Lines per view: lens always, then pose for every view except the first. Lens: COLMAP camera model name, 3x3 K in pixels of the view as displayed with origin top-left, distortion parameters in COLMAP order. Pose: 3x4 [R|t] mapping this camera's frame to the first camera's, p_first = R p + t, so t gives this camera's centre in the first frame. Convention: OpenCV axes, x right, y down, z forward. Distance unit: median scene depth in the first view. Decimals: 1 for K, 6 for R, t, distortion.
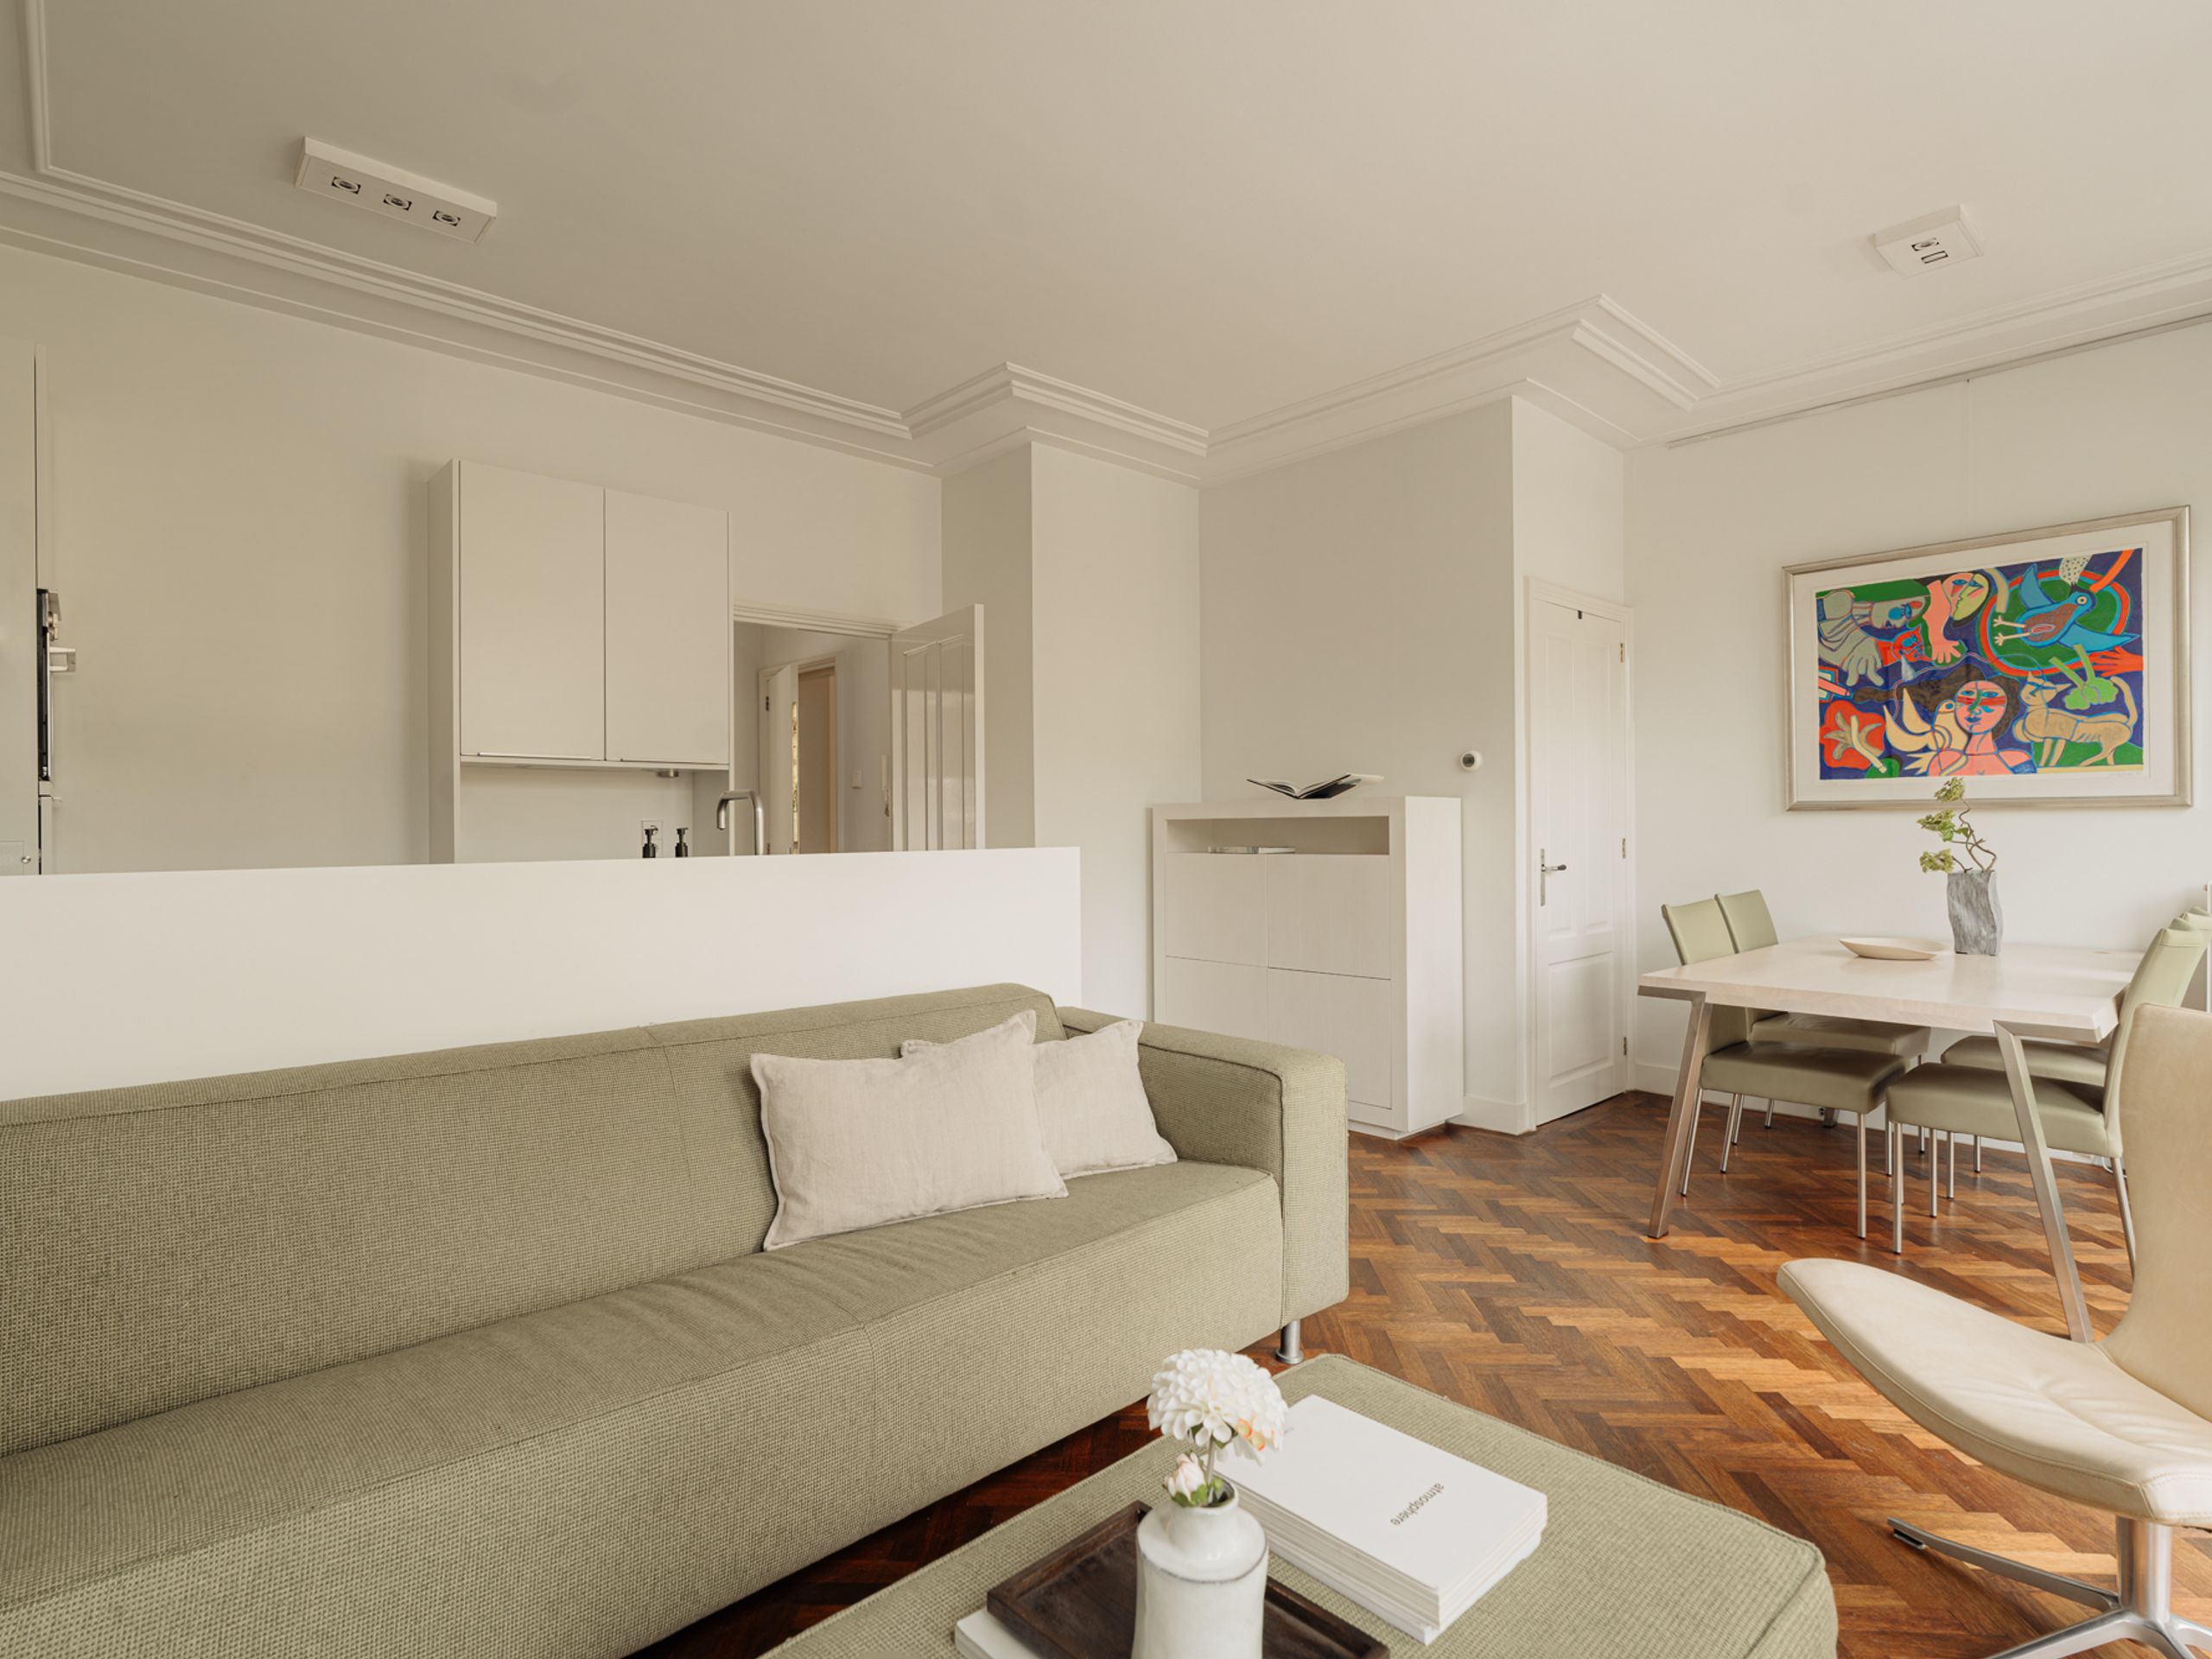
lens RADIAL K [[1113.4, 0, 1106.0], [0, 1113.4, 829.5], [0, 0, 1]] dist [-0.016272, 0.006424]
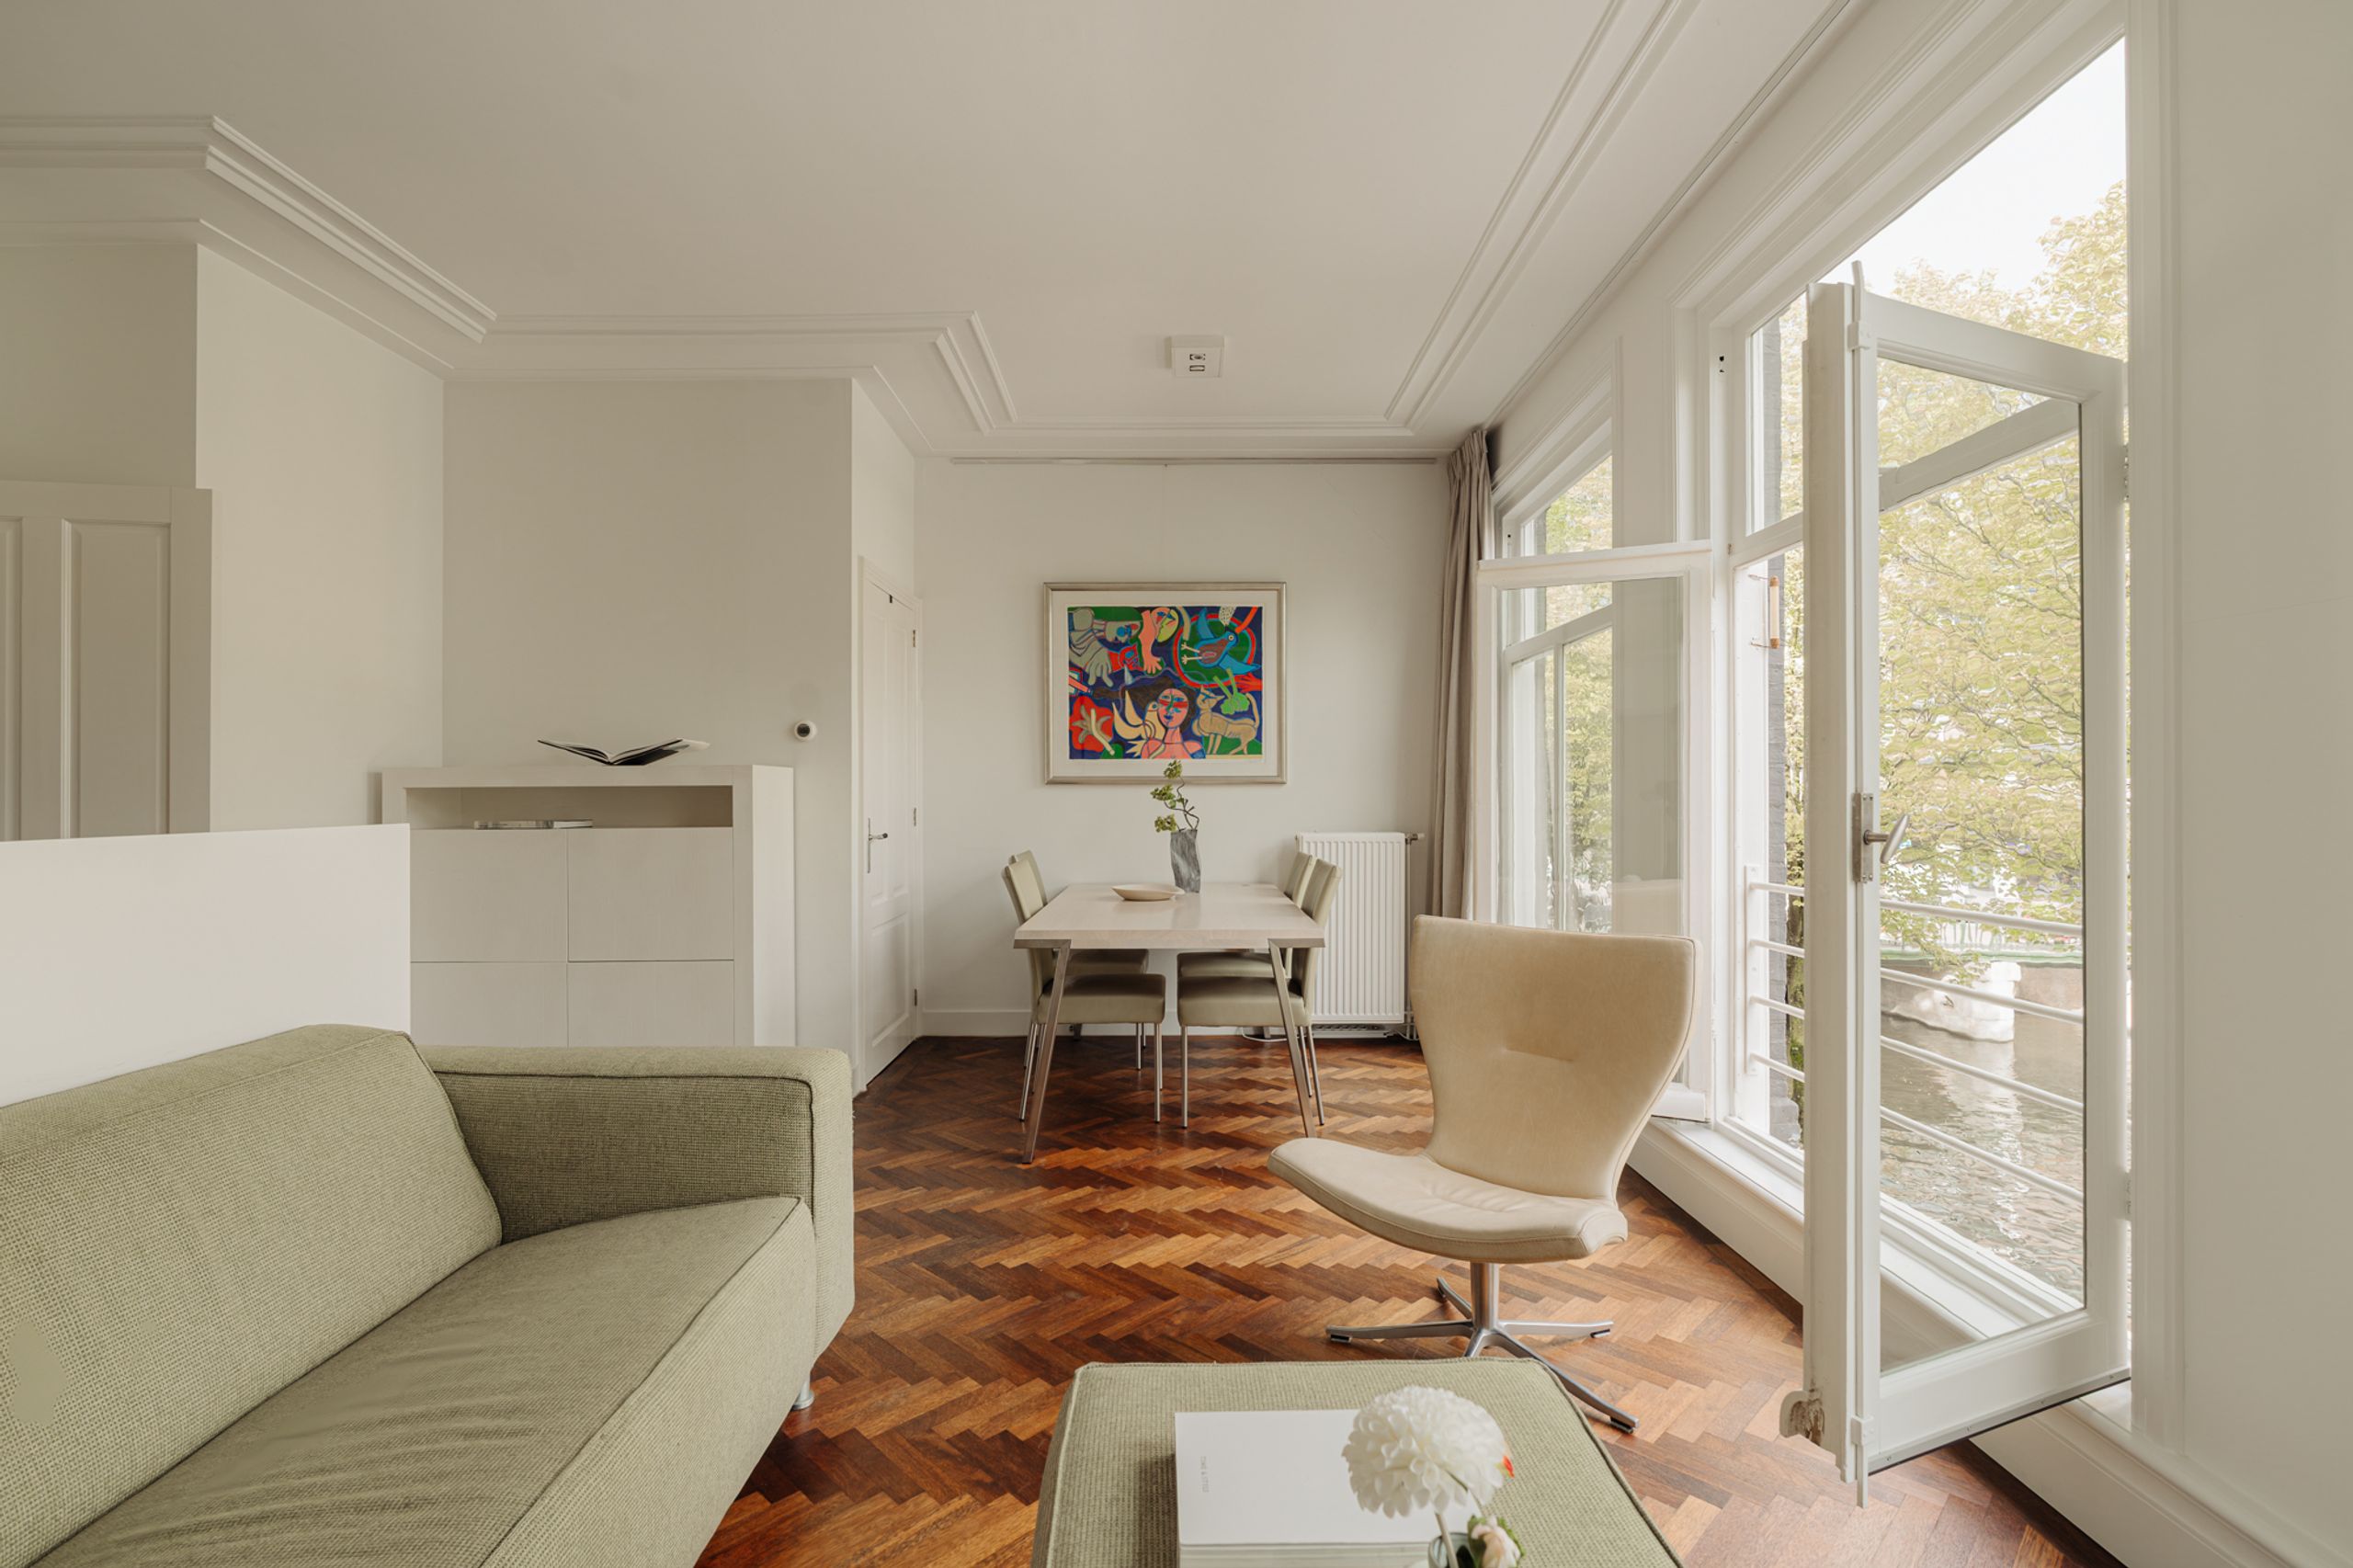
lens RADIAL K [[1050.6, 0, 1176.5], [0, 1050.6, 784.0], [0, 0, 1]] dist [-0.015793, 0.007462]
pose [[0.679778, 0.009620, 0.733355, -0.149761], [0.001698, 0.999891, -0.014691, 0.000259], [-0.733416, 0.011232, 0.679687, 0.132481]]
